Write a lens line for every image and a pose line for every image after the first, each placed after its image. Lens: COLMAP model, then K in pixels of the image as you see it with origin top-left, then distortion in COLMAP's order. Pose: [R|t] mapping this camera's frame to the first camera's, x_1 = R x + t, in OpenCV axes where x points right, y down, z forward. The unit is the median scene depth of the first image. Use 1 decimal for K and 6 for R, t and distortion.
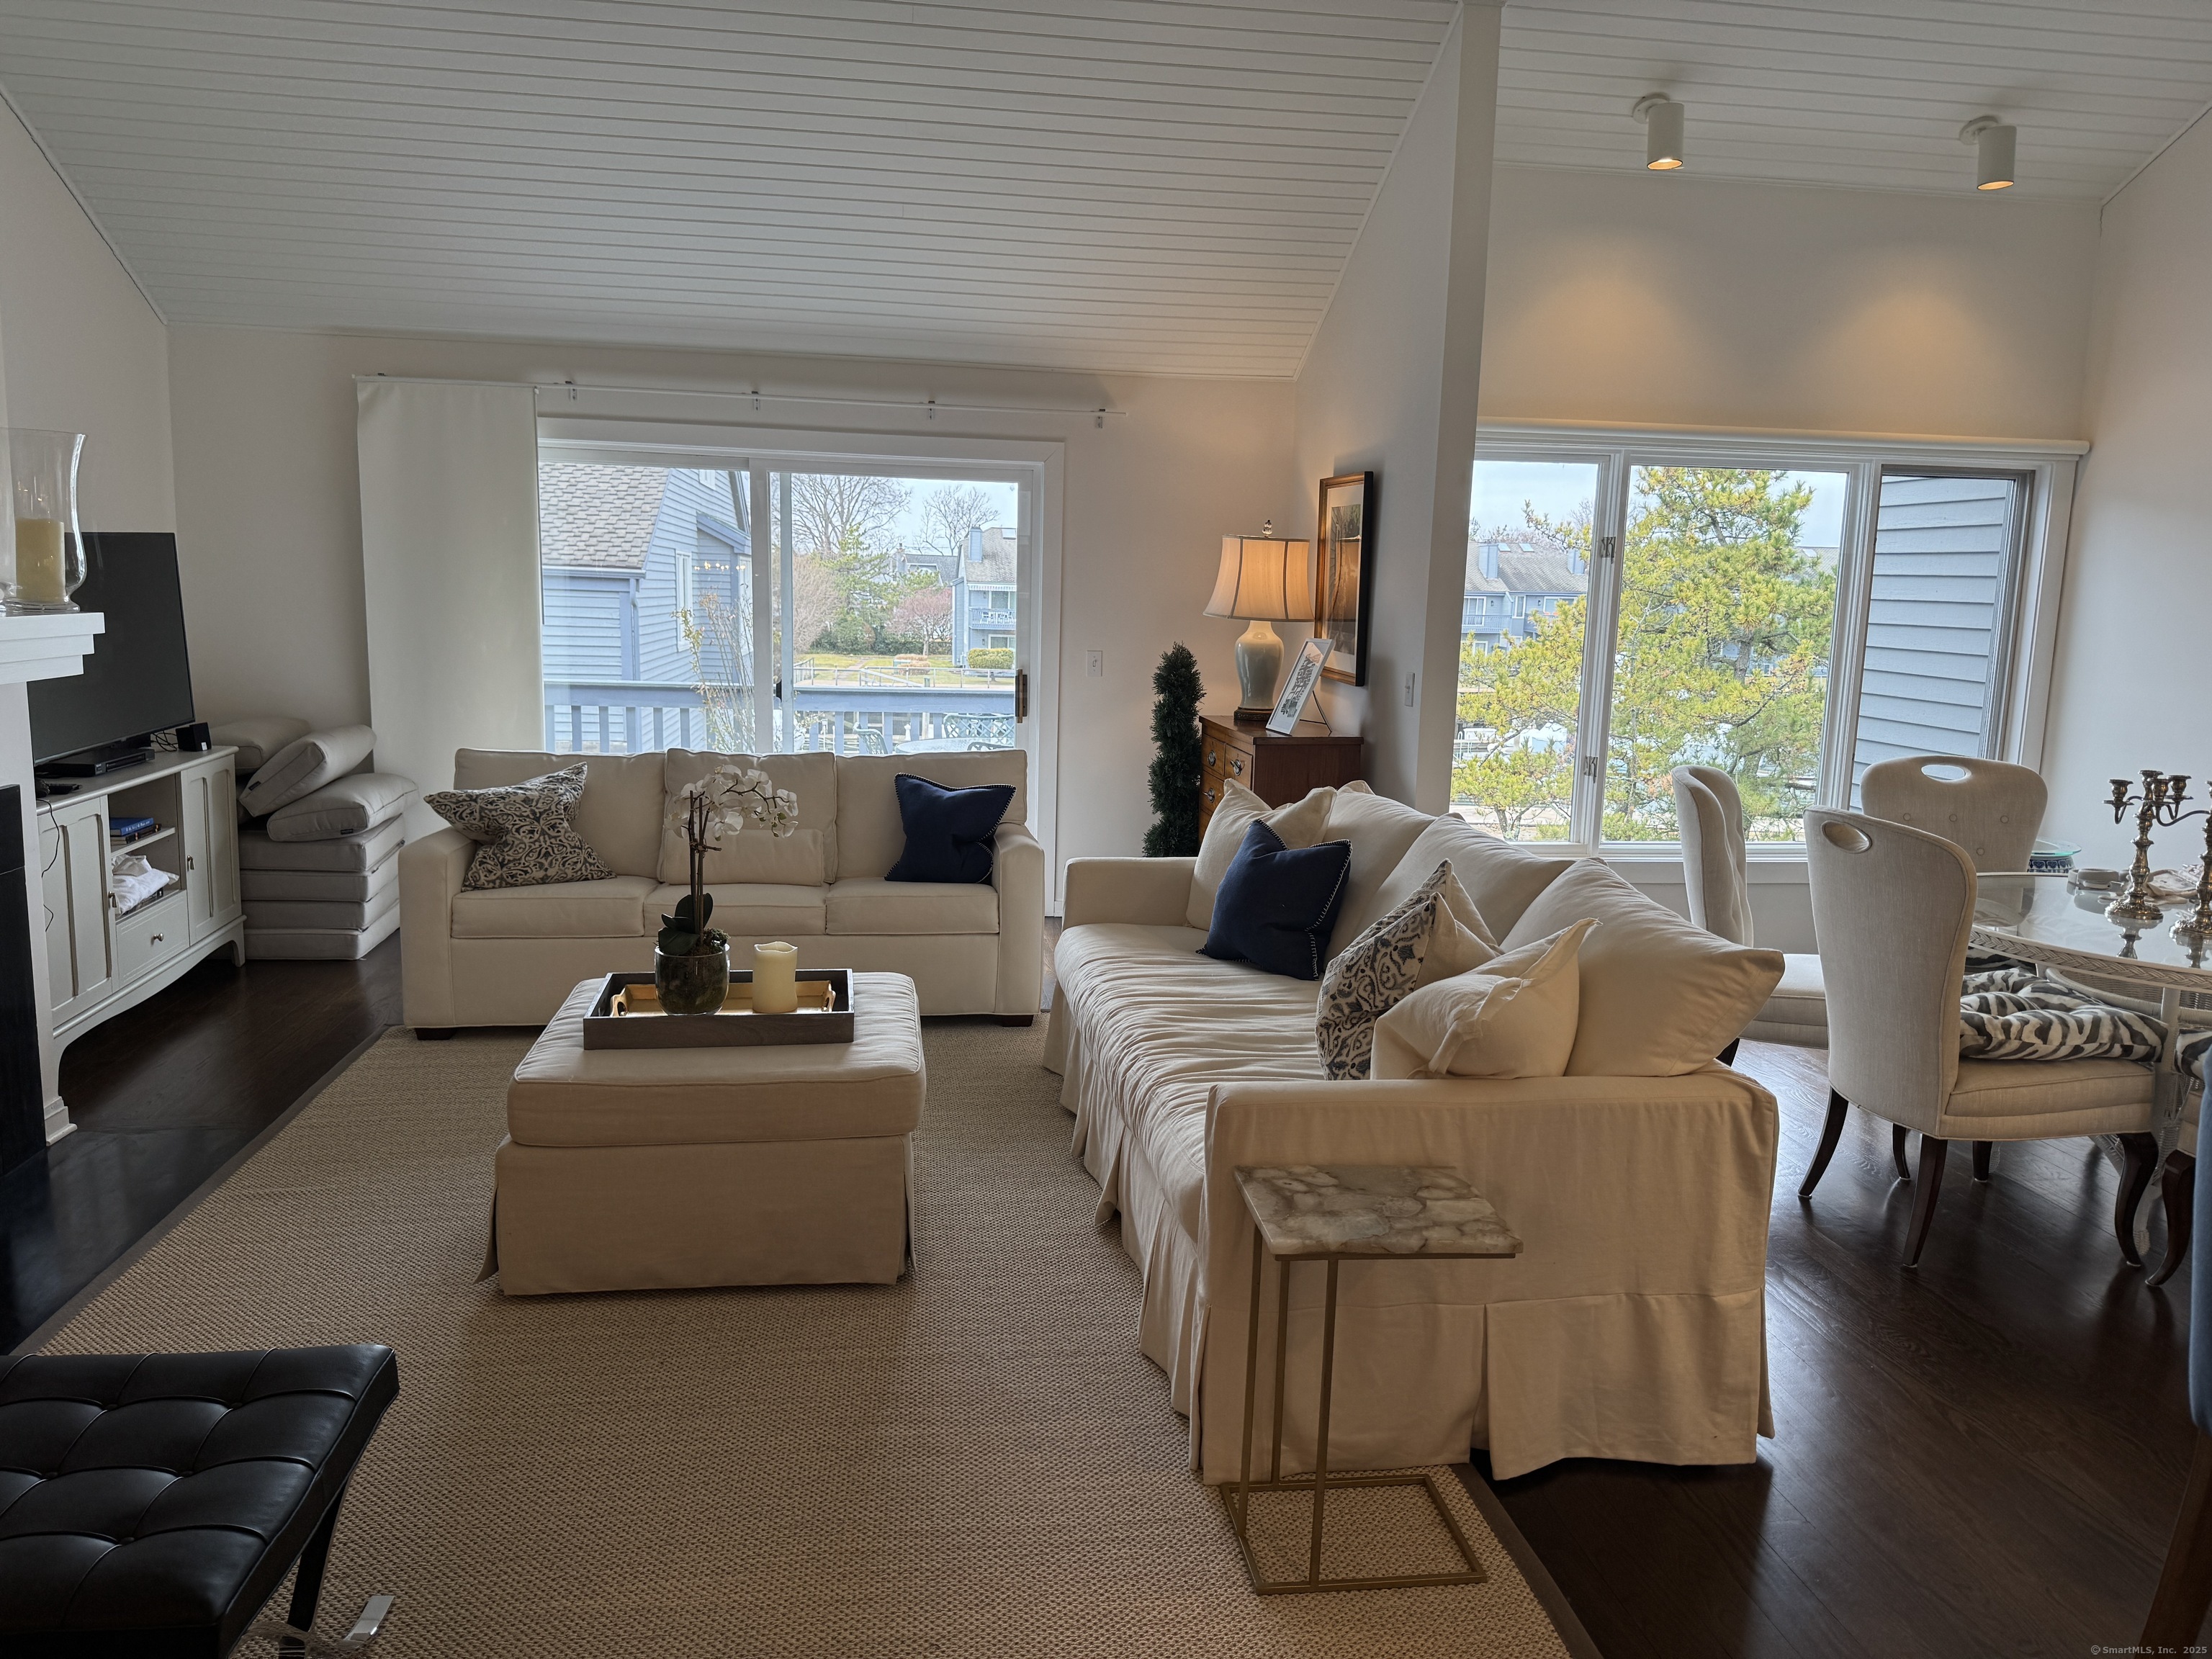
lens RADIAL K [[1590.8, 0, 1106.0], [0, 1590.8, 829.5], [0, 0, 1]] dist [0.000114, -0.000055]
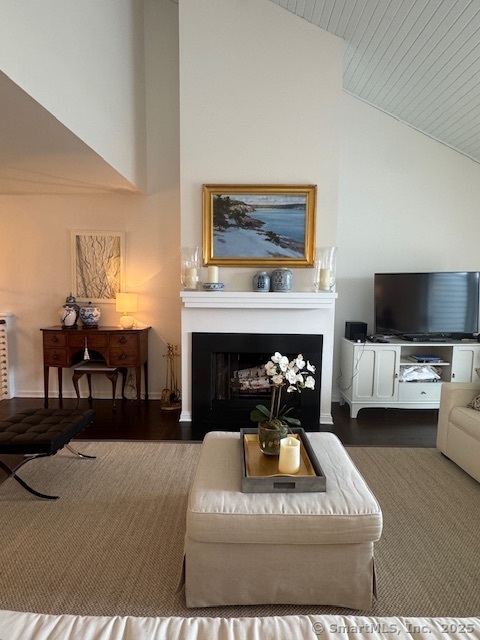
lens RADIAL K [[359.0, 0, 240.0], [0, 359.0, 320.0], [0, 0, 1]] dist [-0.007032, 0.000496]
pose [[-0.134096, 0.052944, -0.989553, 0.212300], [-0.167369, 0.983016, 0.075275, -0.085243], [0.976732, 0.175715, -0.122957, 0.813368]]
